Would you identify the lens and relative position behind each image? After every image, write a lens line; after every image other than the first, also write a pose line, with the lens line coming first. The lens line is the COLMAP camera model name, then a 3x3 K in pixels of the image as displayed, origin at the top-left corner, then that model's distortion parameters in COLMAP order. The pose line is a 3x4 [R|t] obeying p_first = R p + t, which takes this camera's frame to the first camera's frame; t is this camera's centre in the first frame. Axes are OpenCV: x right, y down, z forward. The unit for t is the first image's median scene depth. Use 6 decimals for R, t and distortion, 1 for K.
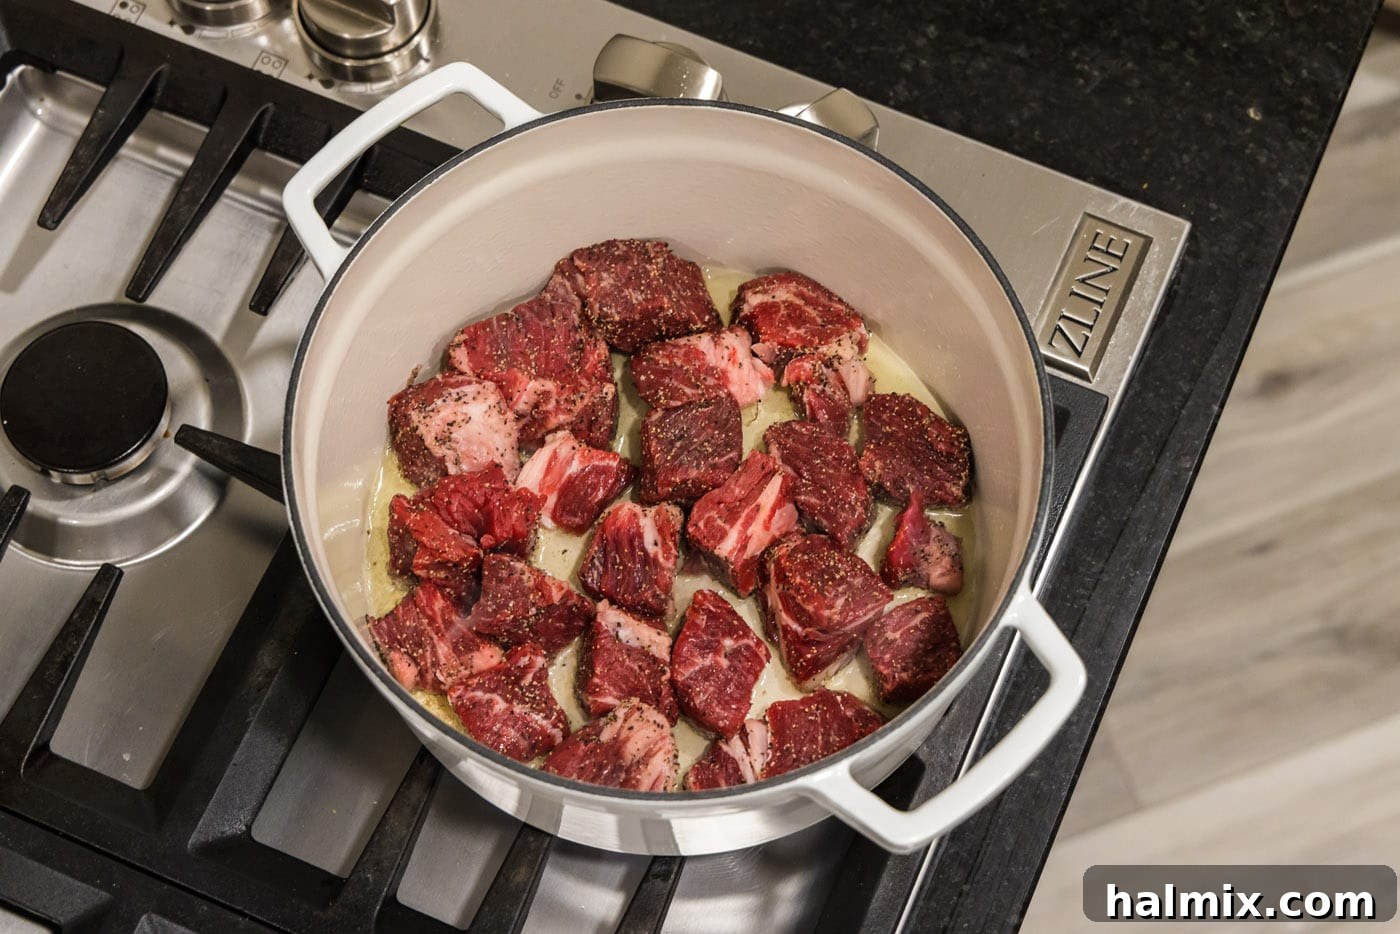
lens RADIAL K [[2477.4, 0, 734.7], [0, 2477.4, 443.1], [0, 0, 1]] dist [0.007722, 0.187760]
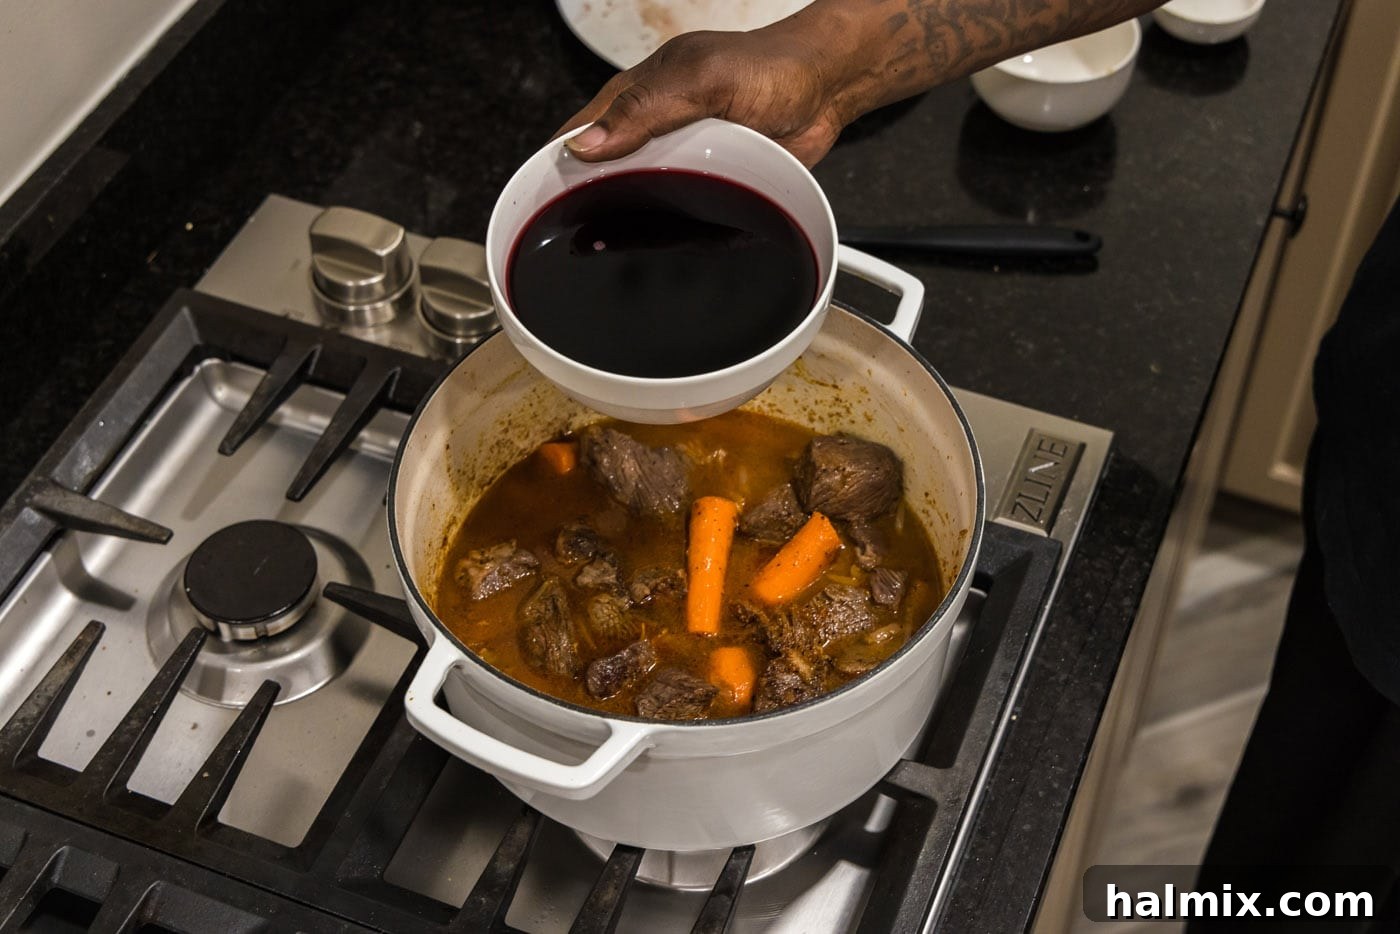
lens RADIAL K [[2074.9, 0, 725.3], [0, 2074.9, 469.5], [0, 0, 1]] dist [0.014663, -0.005284]
pose [[0.999527, -0.027972, 0.012789, -0.031266], [0.030530, 0.952778, -0.302130, 0.241902], [-0.003734, 0.302377, 0.953181, -0.020500]]
